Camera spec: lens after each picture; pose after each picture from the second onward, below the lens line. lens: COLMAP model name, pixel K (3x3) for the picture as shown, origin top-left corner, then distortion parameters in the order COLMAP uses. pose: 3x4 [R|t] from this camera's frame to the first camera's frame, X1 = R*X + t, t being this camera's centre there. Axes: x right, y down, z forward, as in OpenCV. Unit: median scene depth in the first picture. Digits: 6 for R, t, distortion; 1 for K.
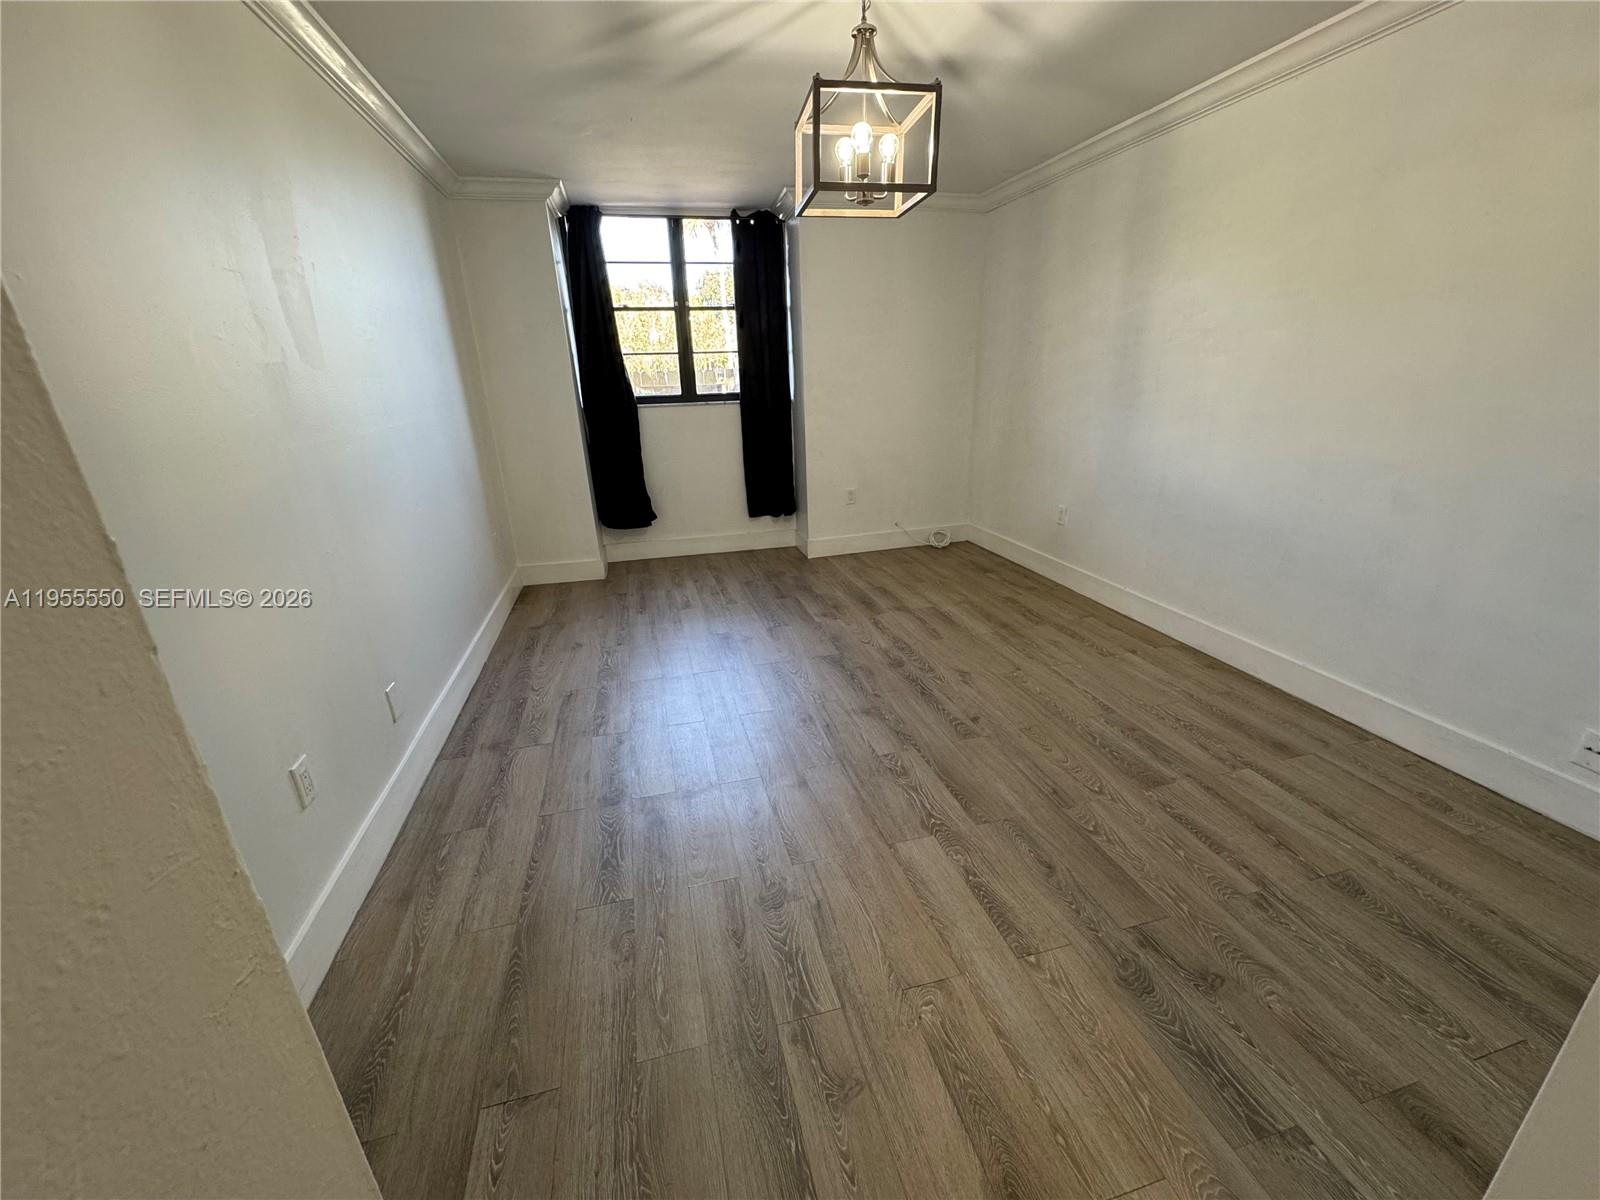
lens RADIAL K [[636.1, 0, 798.9], [0, 636.1, 602.2], [0, 0, 1]] dist [-0.002482, -0.000012]
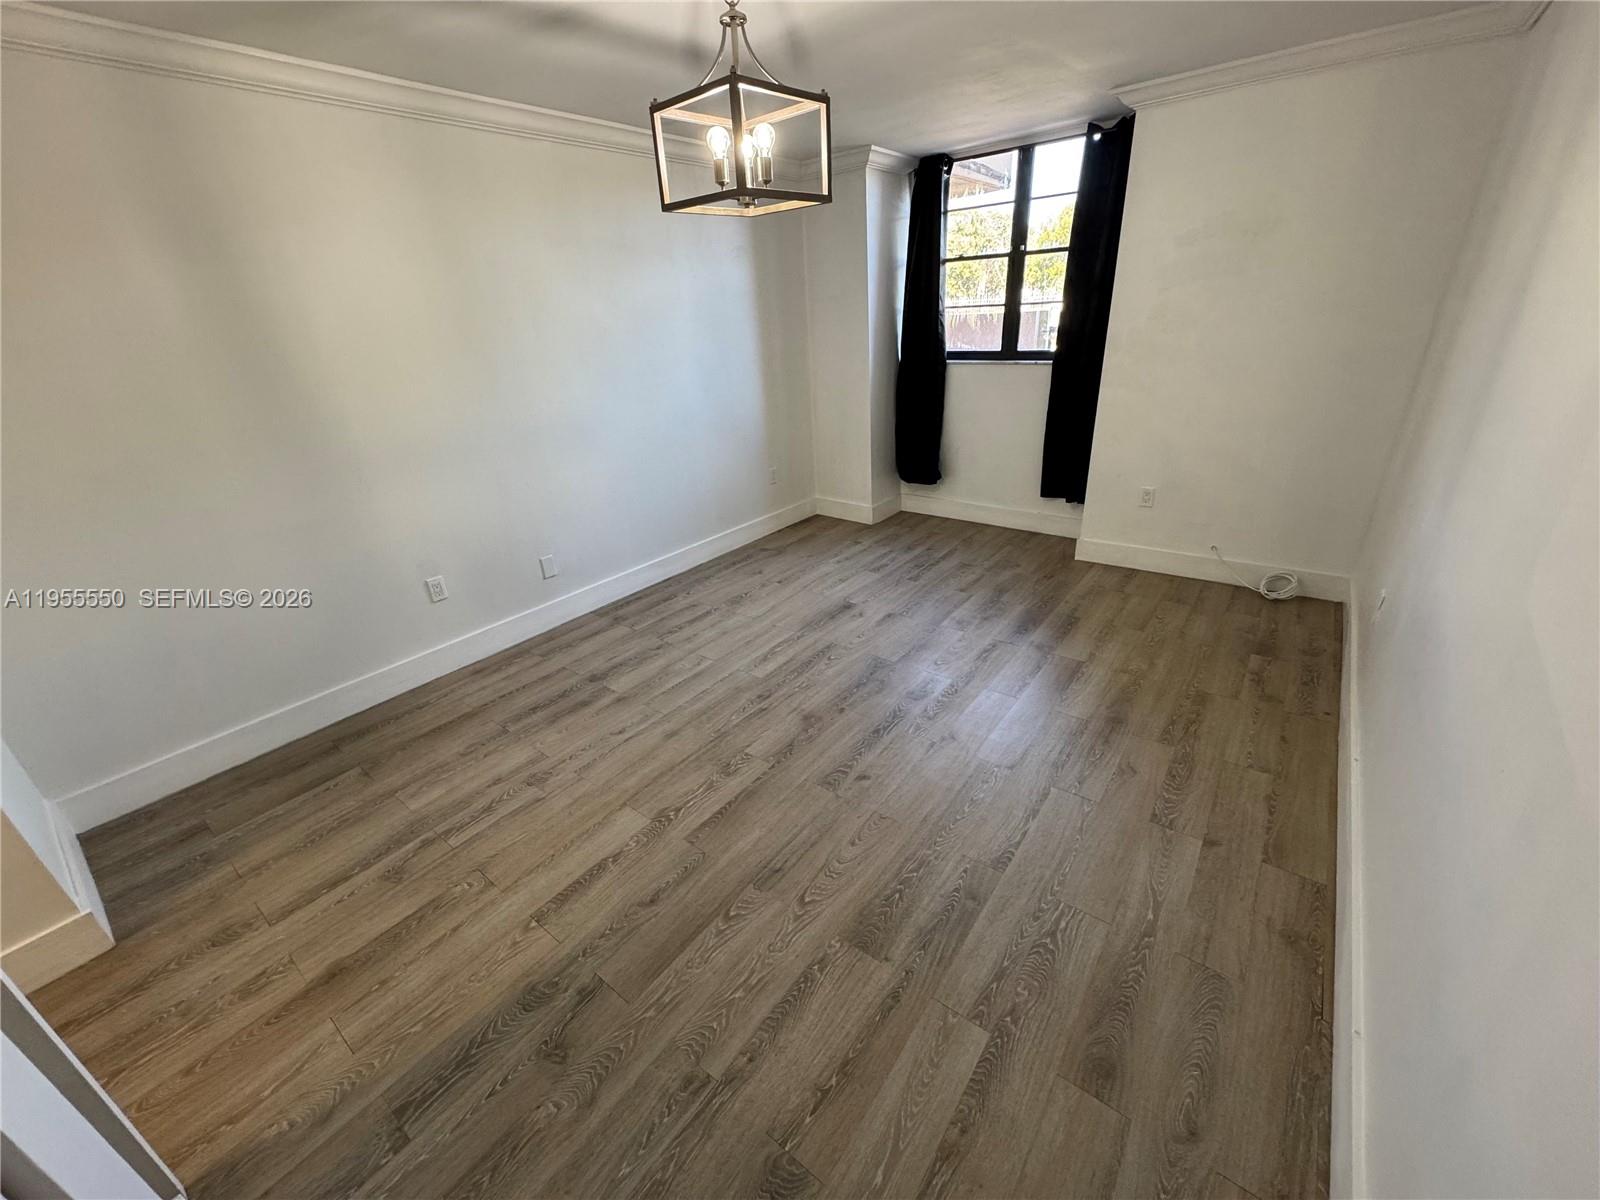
lens RADIAL K [[636.1, 0, 796.0], [0, 636.1, 600.9], [0, 0, 1]] dist [-0.002482, -0.000012]
pose [[0.613566, 0.325196, -0.719572, 0.828402], [-0.236461, 0.945112, 0.225498, -0.241307], [0.753407, 0.031793, 0.656785, 0.362129]]
